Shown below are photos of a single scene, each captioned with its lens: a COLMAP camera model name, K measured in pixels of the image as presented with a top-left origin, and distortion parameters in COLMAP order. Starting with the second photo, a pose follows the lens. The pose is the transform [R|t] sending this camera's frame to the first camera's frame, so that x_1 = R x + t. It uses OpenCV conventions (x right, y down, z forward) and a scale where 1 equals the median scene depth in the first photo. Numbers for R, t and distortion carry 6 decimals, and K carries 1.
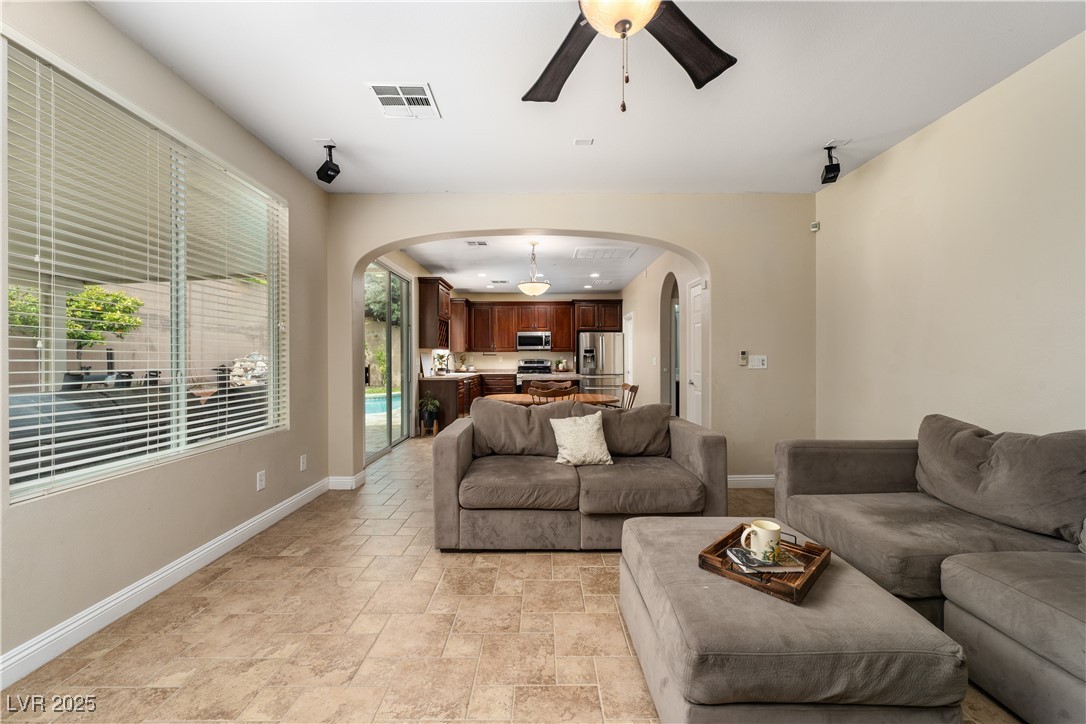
lens RADIAL K [[443.6, 0, 542.3], [0, 443.6, 360.3], [0, 0, 1]] dist [-0.002334, -0.000350]
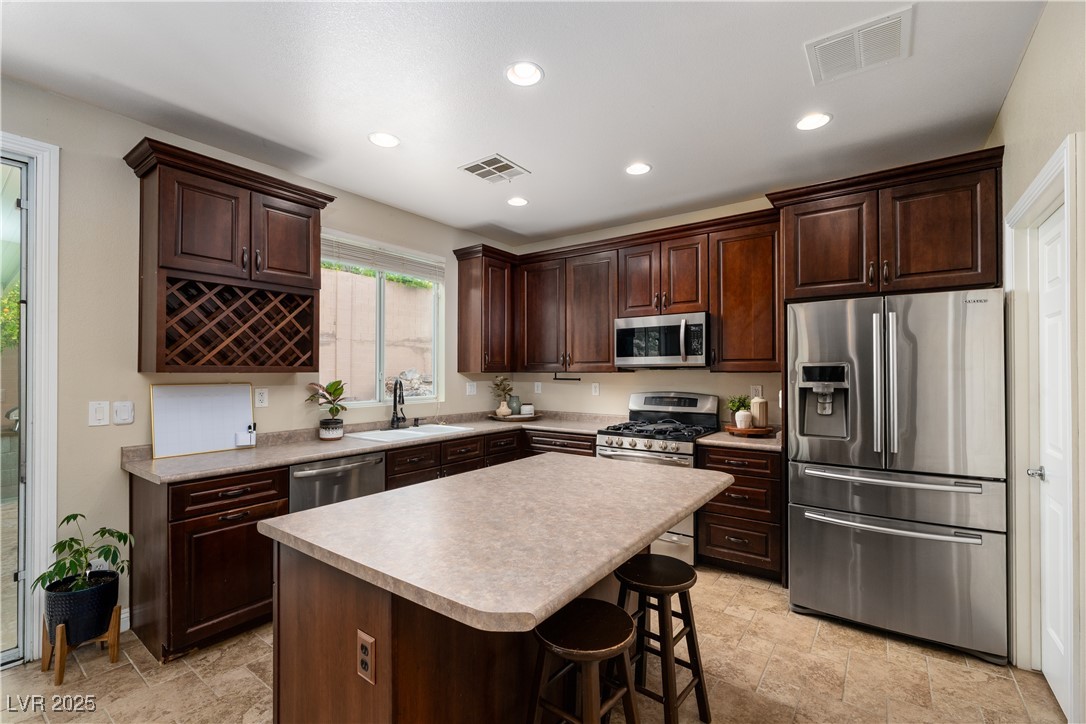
lens RADIAL K [[473.1, 0, 543.4], [0, 473.1, 368.3], [0, 0, 1]] dist [0.003809, 0.000255]
pose [[0.813813, -0.002595, -0.581121, 0.126033], [-0.001540, 0.999977, -0.006622, -0.020046], [0.581125, 0.006284, 0.813790, 0.644513]]
